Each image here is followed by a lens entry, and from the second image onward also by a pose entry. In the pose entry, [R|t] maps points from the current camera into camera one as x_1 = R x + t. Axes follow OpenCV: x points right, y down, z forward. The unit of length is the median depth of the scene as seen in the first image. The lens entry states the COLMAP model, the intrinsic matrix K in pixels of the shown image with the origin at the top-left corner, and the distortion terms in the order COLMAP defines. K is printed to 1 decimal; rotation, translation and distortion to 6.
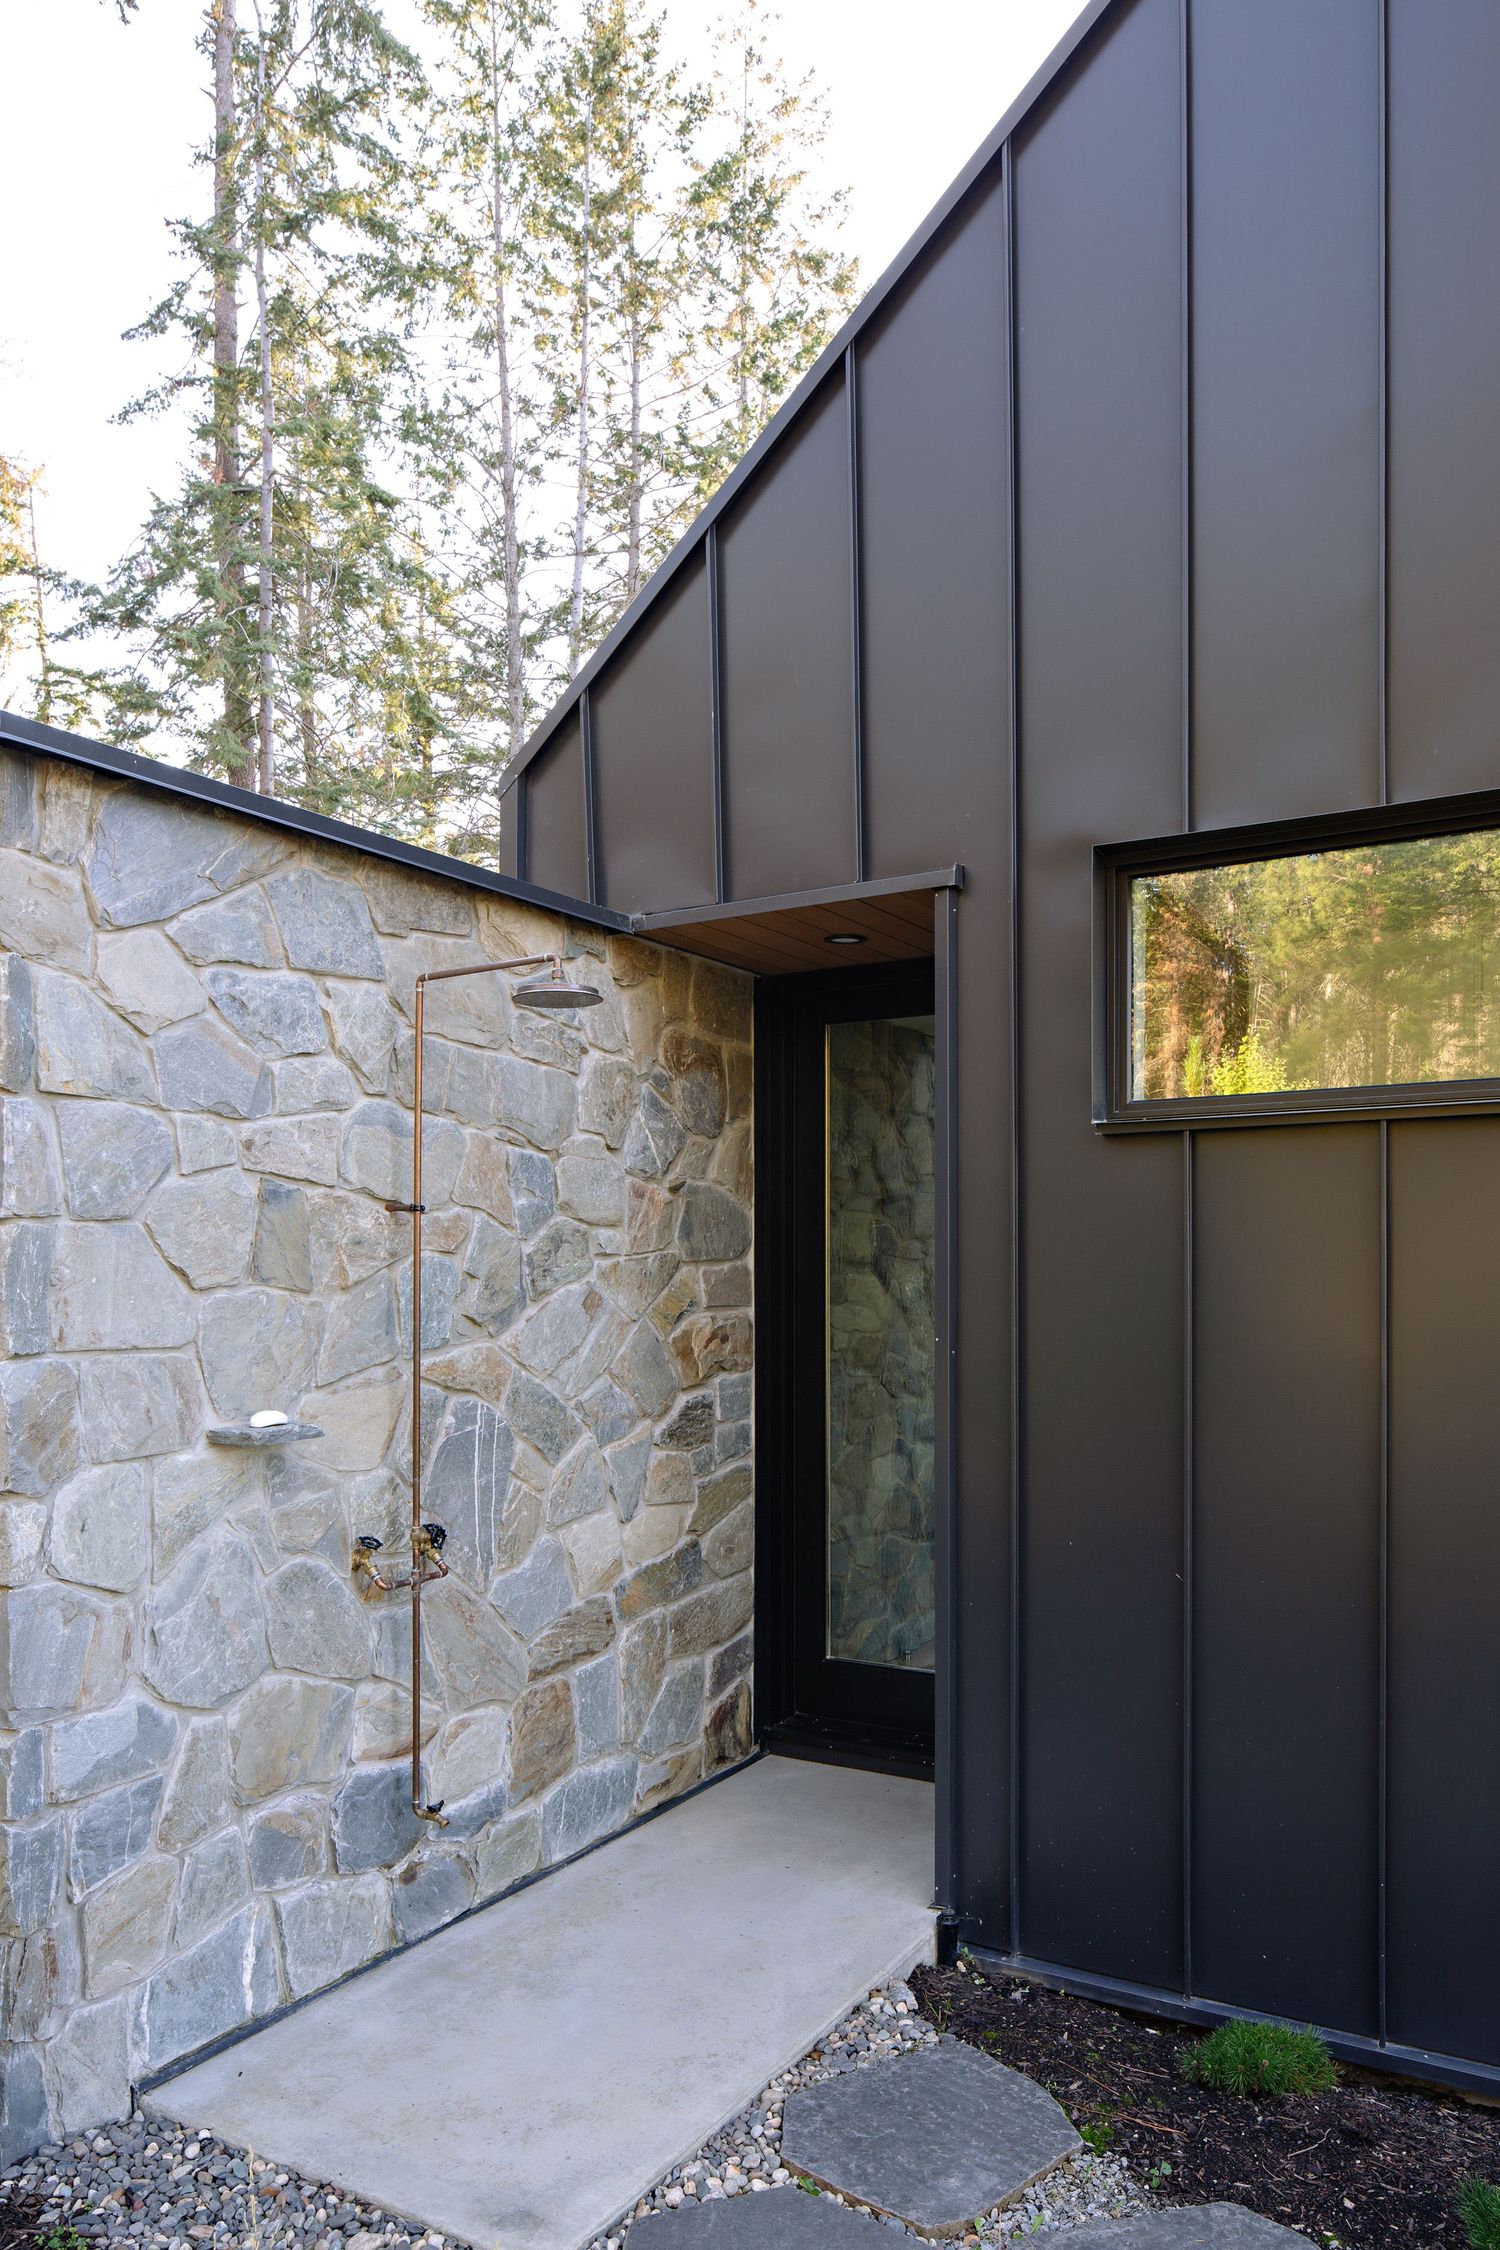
lens RADIAL K [[1672.4, 0, 749.2], [0, 1672.4, 1114.3], [0, 0, 1]] dist [-0.027104, 0.008924]
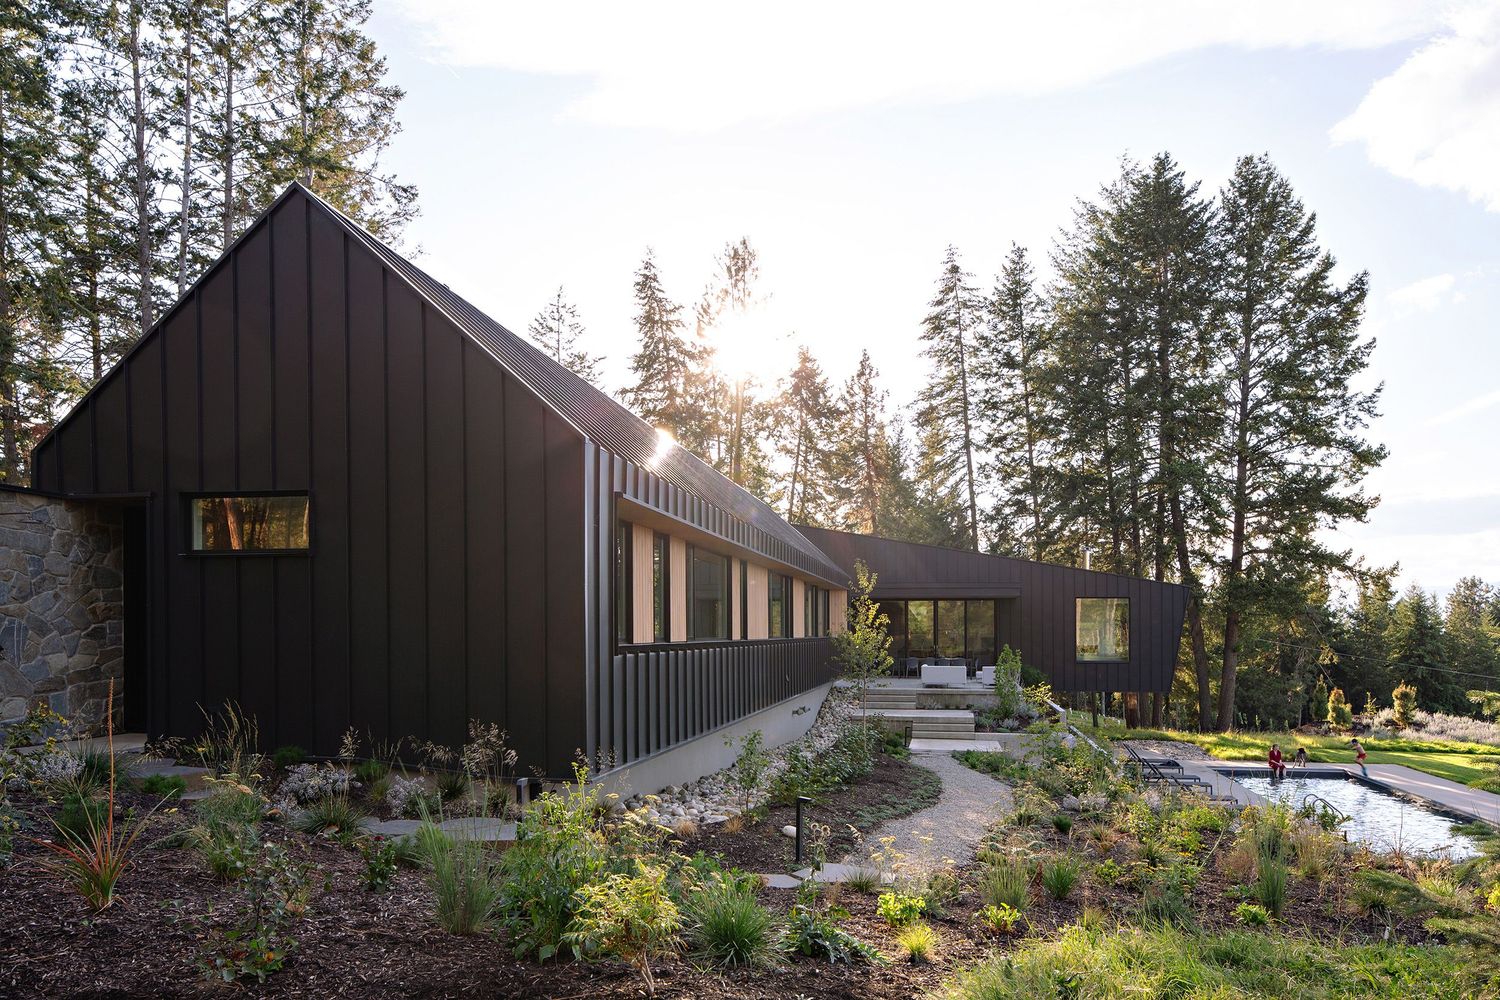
lens RADIAL K [[1115.0, 0, 839.3], [0, 1115.0, 583.3], [0, 0, 1]] dist [-0.027104, 0.008924]
pose [[0.924414, 0.020929, 0.380816, 0.559844], [-0.039582, 0.998366, 0.041214, -0.084182], [-0.379331, -0.053172, 0.923732, -1.861622]]
